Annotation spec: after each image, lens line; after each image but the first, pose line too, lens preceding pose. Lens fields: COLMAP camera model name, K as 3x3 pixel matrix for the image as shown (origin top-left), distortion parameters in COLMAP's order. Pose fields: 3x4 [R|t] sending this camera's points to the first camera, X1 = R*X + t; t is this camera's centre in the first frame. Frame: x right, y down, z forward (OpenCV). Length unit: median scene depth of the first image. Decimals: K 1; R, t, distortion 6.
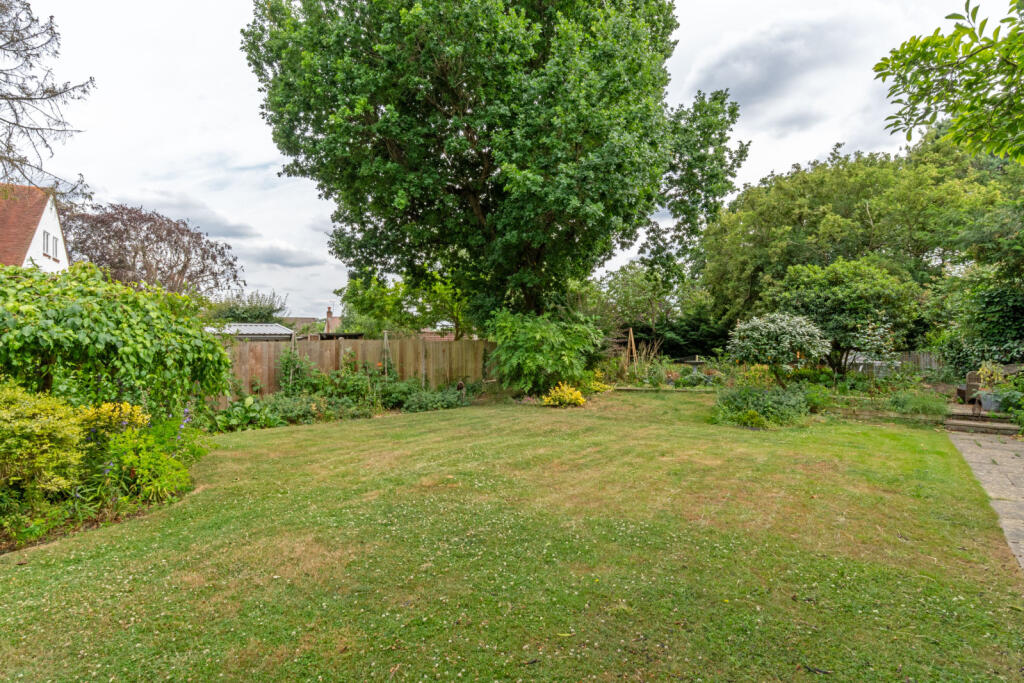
lens RADIAL K [[491.1, 0, 512.0], [0, 491.1, 341.5], [0, 0, 1]] dist [-0.008540, -0.001237]
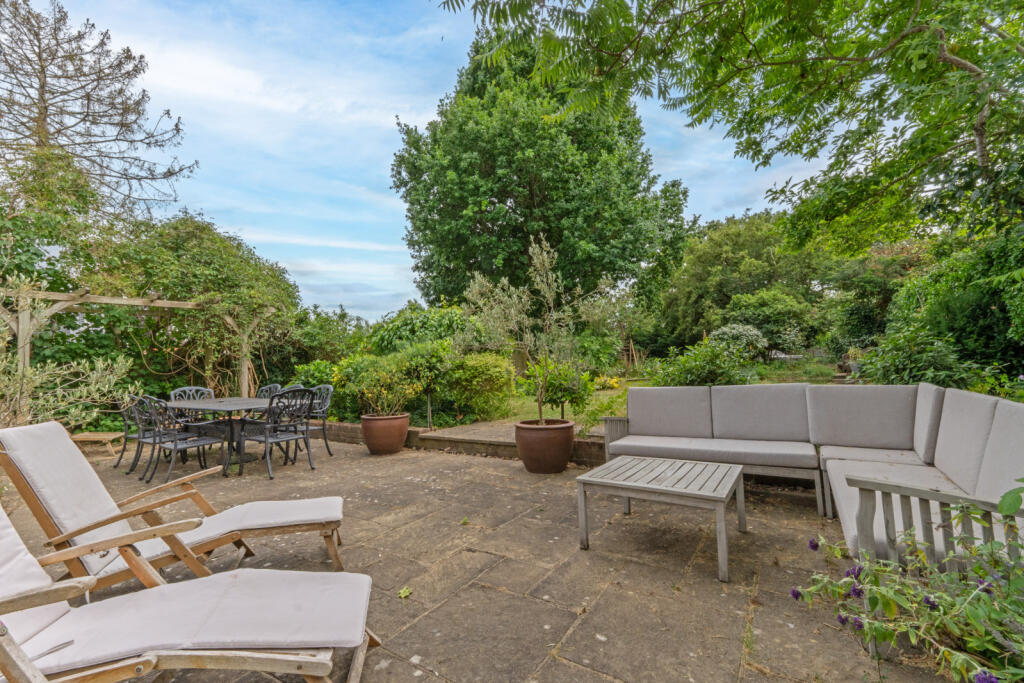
lens RADIAL K [[439.0, 0, 512.0], [0, 439.0, 341.5], [0, 0, 1]] dist [0.001425, 0.000153]
pose [[0.993646, -0.037783, 0.106021, -0.299965], [0.043220, 0.997841, -0.049454, 0.034131], [-0.103924, 0.053721, 0.993133, -0.326628]]
